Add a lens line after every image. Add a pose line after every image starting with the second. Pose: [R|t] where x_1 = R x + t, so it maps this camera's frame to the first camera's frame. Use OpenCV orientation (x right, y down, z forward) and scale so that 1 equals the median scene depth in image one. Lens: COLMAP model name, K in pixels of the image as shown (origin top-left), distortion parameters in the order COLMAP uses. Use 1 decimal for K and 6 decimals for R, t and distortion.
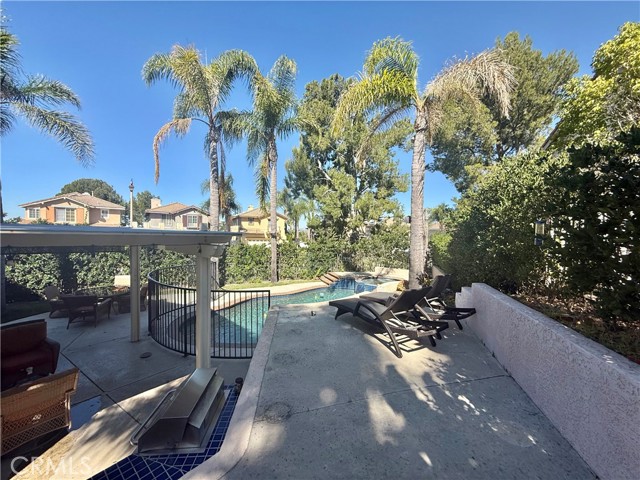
lens RADIAL K [[253.5, 0, 320.0], [0, 253.5, 240.0], [0, 0, 1]] dist [-0.000846, -0.000138]
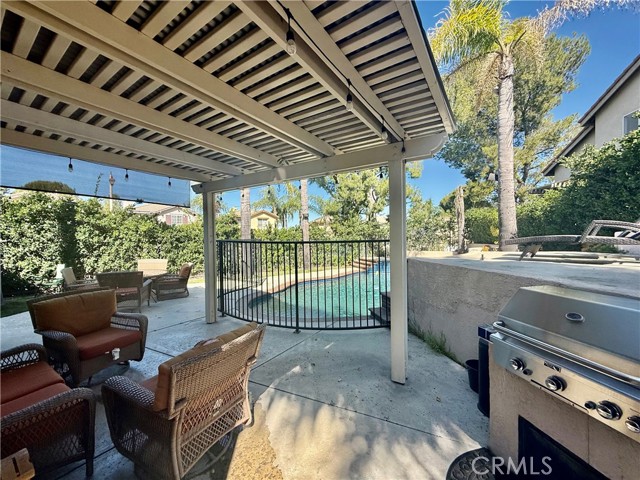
lens RADIAL K [[253.5, 0, 320.0], [0, 253.5, 240.0], [0, 0, 1]] dist [-0.000846, -0.000138]
pose [[0.994130, -0.036339, 0.101911, -0.319375], [0.038662, 0.999033, -0.020915, 0.121166], [-0.101052, 0.024732, 0.994574, 0.139167]]
